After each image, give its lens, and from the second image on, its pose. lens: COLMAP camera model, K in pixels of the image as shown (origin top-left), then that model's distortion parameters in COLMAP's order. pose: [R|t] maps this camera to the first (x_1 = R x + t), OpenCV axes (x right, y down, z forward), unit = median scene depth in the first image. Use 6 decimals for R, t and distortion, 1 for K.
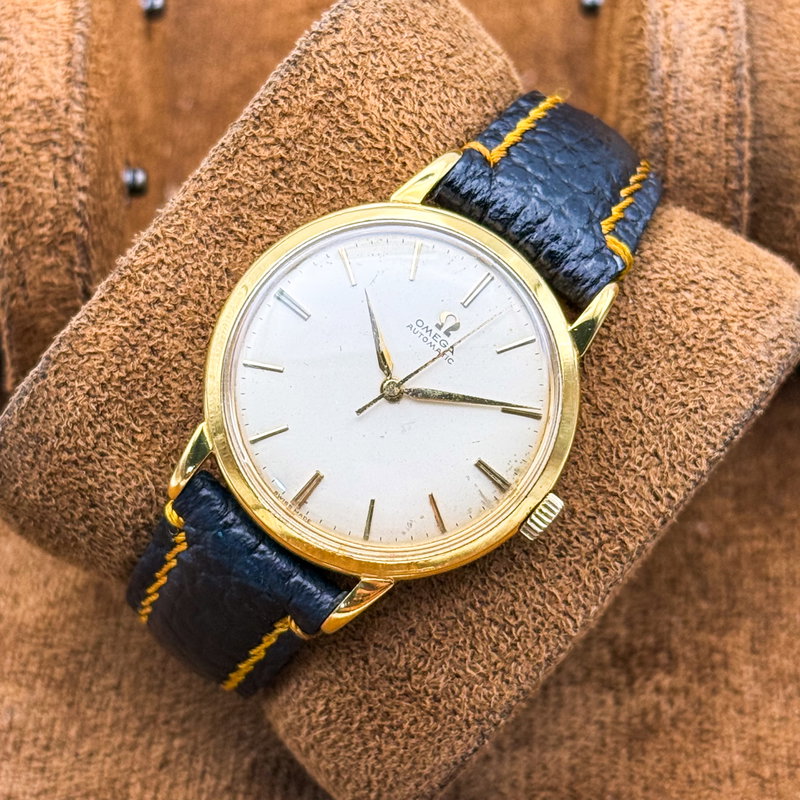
lens RADIAL K [[2772.9, 0, 400.0], [0, 2772.9, 400.0], [0, 0, 1]] dist [0.046717, 1.133640]
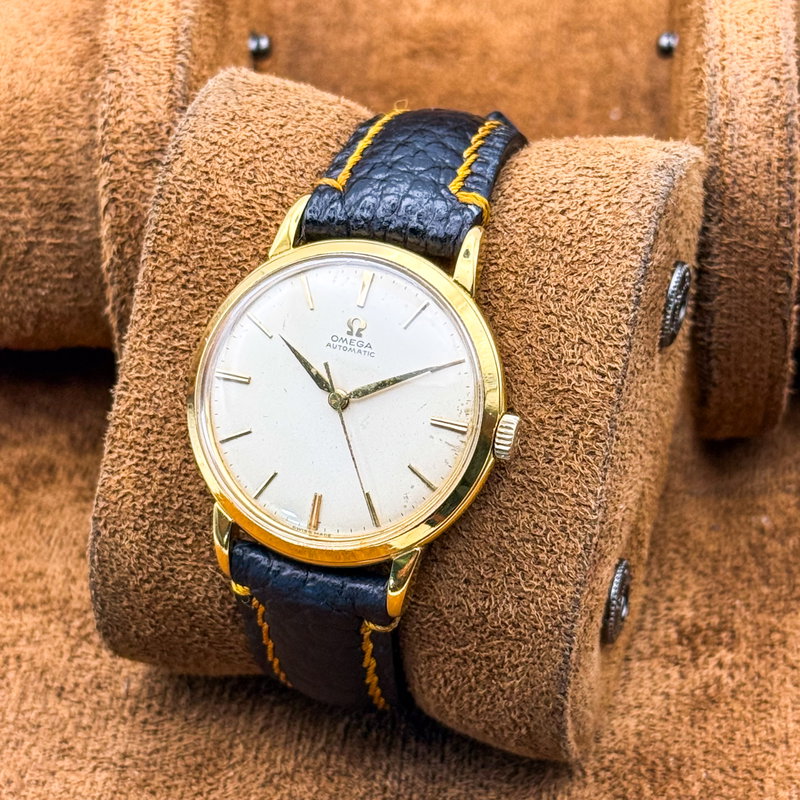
lens RADIAL K [[2772.9, 0, 400.0], [0, 2772.9, 400.0], [0, 0, 1]] dist [0.046717, 1.133640]
pose [[0.856386, -0.474980, -0.202476, 0.244573], [0.454539, 0.879534, -0.140760, 0.164581], [0.244943, 0.028511, 0.969118, -0.104148]]
